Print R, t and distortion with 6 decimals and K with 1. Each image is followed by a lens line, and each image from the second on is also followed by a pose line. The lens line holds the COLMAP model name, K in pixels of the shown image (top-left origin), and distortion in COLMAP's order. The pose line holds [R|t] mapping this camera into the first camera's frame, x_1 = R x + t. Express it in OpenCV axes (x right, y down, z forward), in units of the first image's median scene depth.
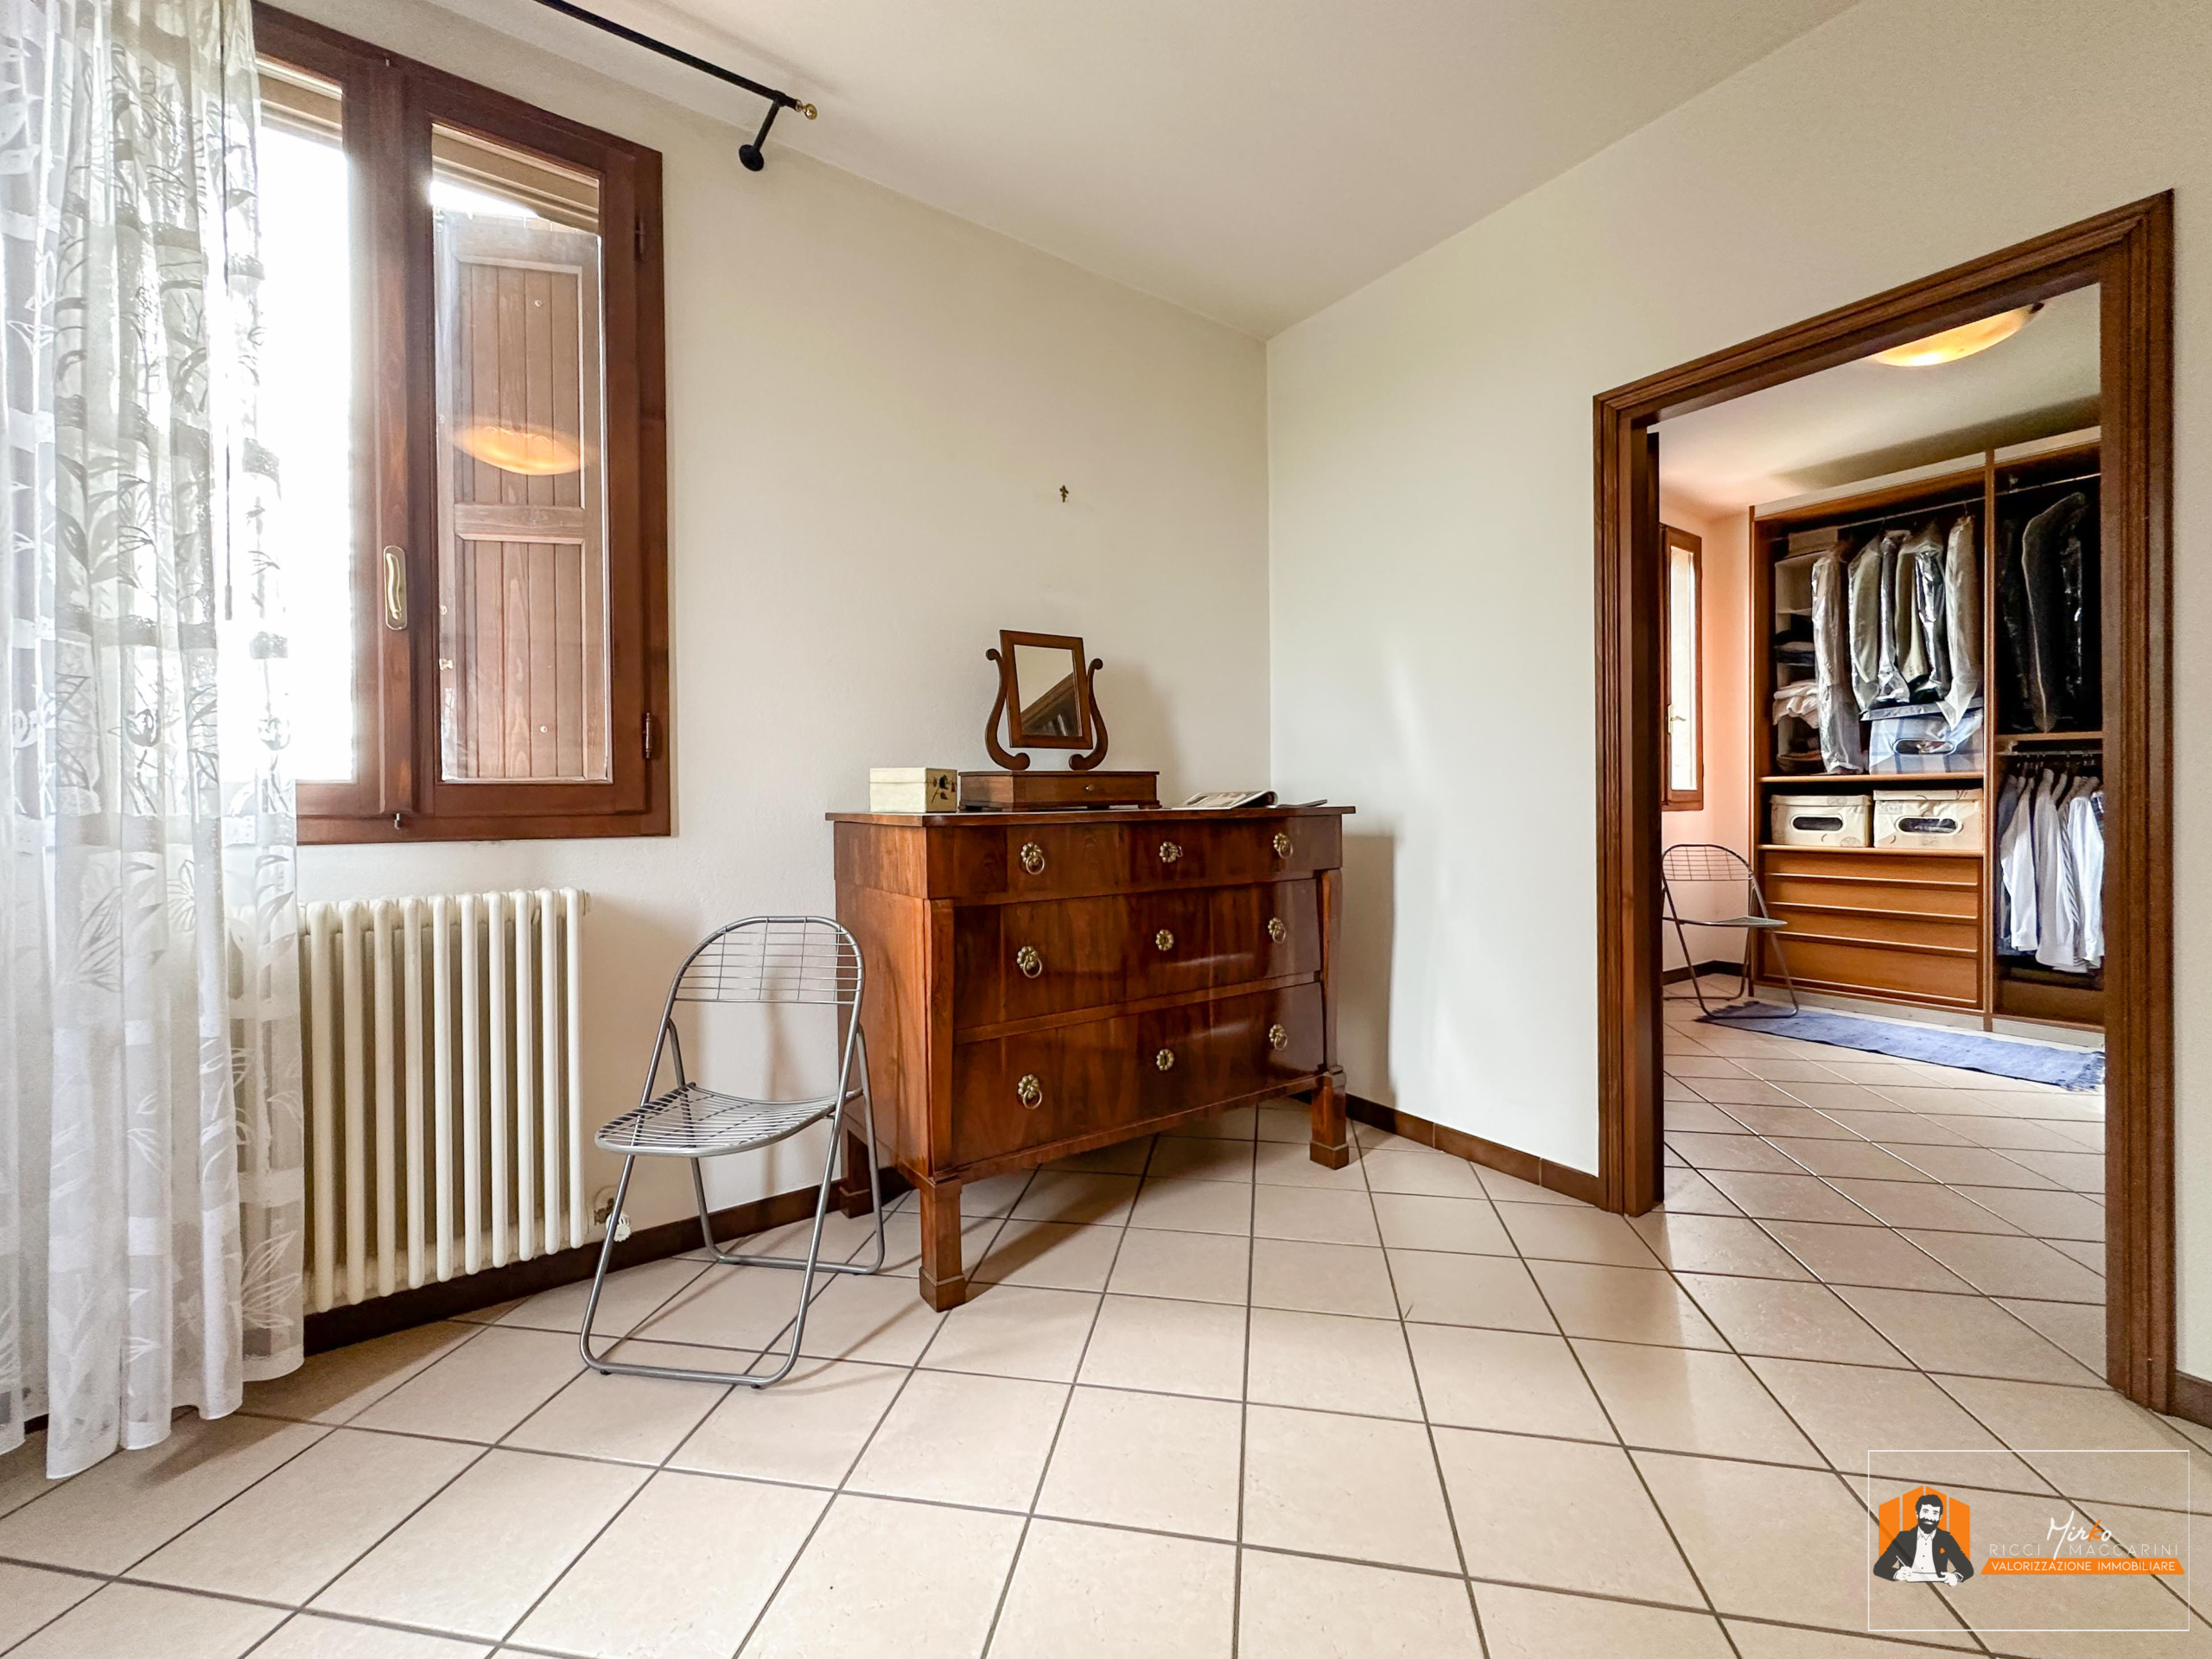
lens RADIAL K [[901.6, 0, 1104.8], [0, 901.6, 805.2], [0, 0, 1]] dist [-0.001016, -0.000285]
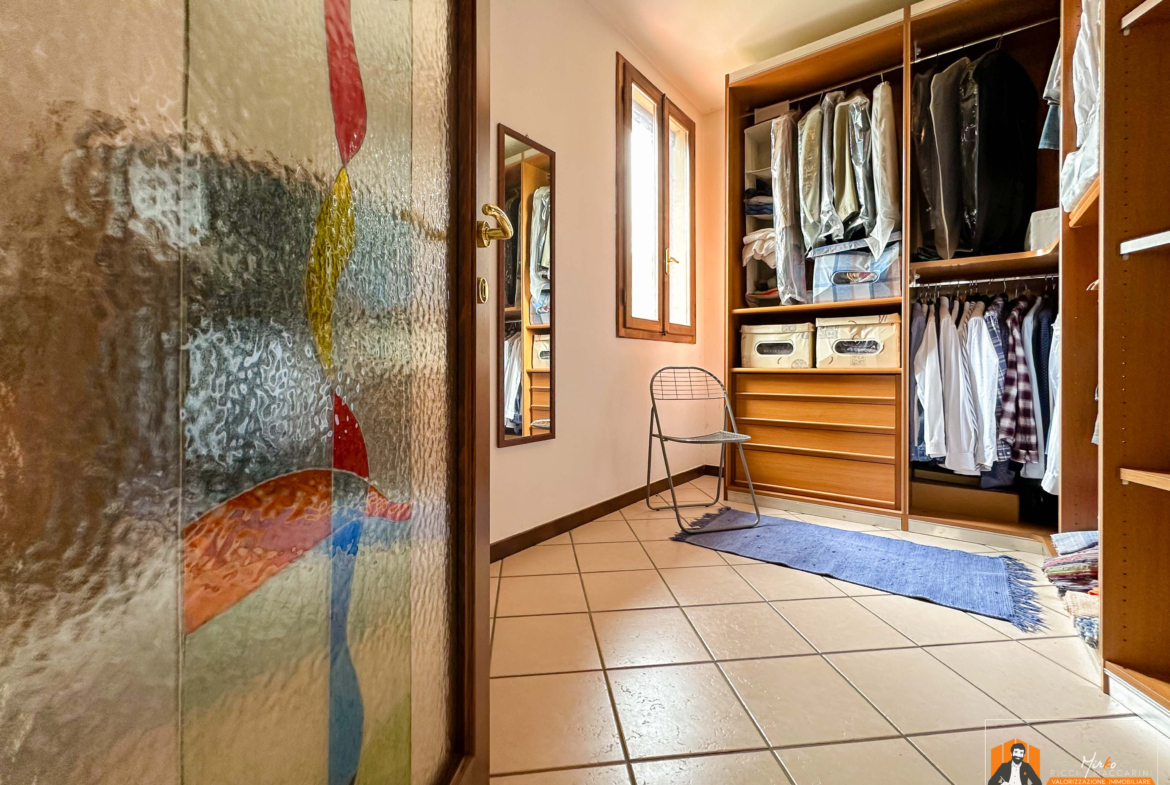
lens RADIAL K [[485.0, 0, 583.5], [0, 485.0, 368.7], [0, 0, 1]] dist [0.000976, 0.000087]
pose [[0.955614, 0.006787, 0.294542, 0.401033], [-0.005011, 0.999964, -0.006785, 0.055084], [-0.294578, 0.005008, 0.955614, 0.512571]]
